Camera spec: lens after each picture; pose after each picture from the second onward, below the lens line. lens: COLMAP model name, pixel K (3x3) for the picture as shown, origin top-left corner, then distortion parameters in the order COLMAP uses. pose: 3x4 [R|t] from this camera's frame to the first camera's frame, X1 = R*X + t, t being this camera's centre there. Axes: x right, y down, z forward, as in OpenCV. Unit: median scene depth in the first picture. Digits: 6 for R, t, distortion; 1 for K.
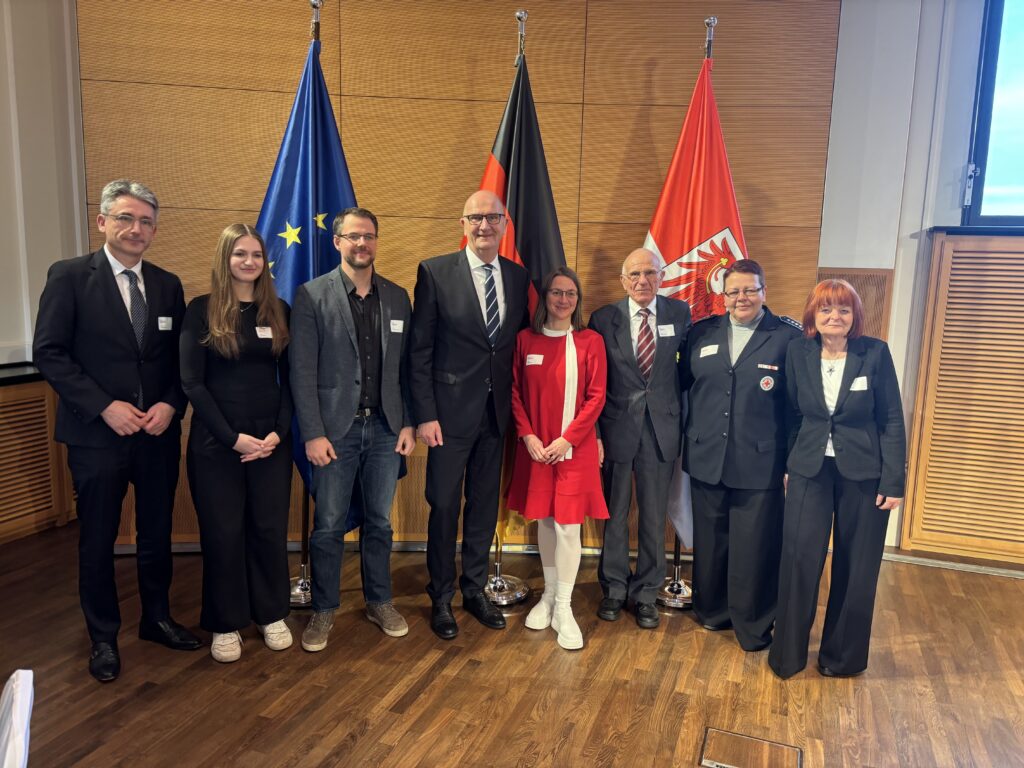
lens RADIAL K [[770.1, 0, 554.9], [0, 770.1, 386.9], [0, 0, 1]] dist [0.000000, -0.033429]
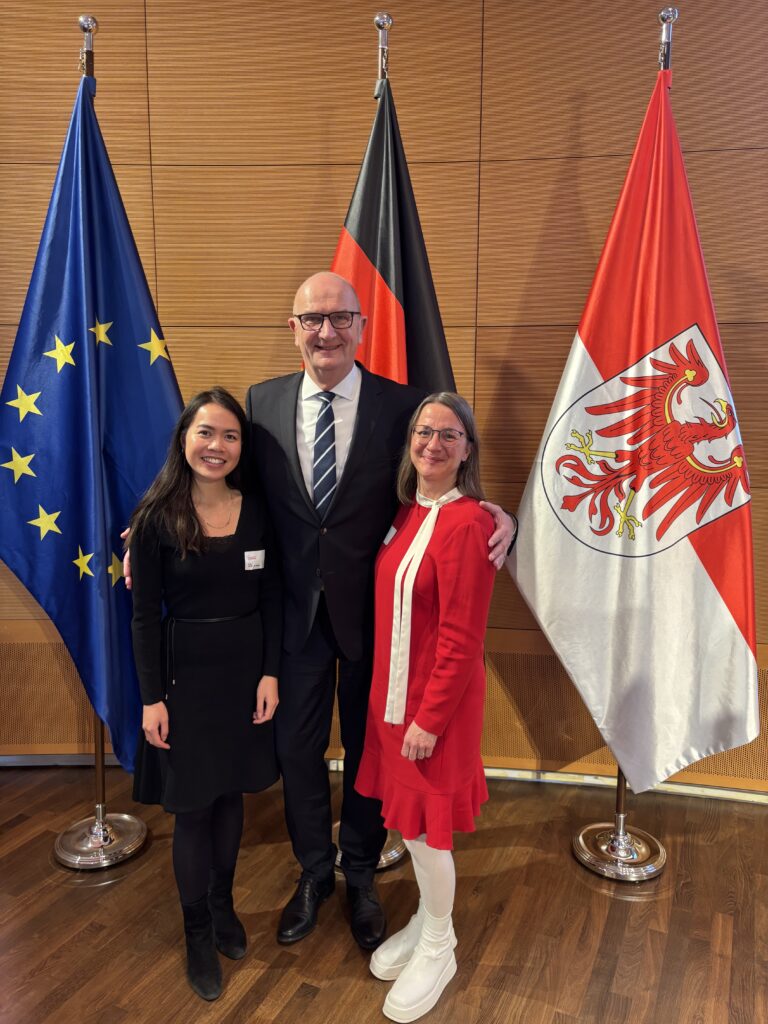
lens RADIAL K [[770.1, 0, 405.4], [0, 770.1, 512.4], [0, 0, 1]] dist [0.000000, -0.033429]
pose [[0.993630, -0.007294, -0.112457, 0.050802], [0.007901, 0.999957, 0.004950, -0.051922], [0.112416, -0.005807, 0.993644, 0.327575]]
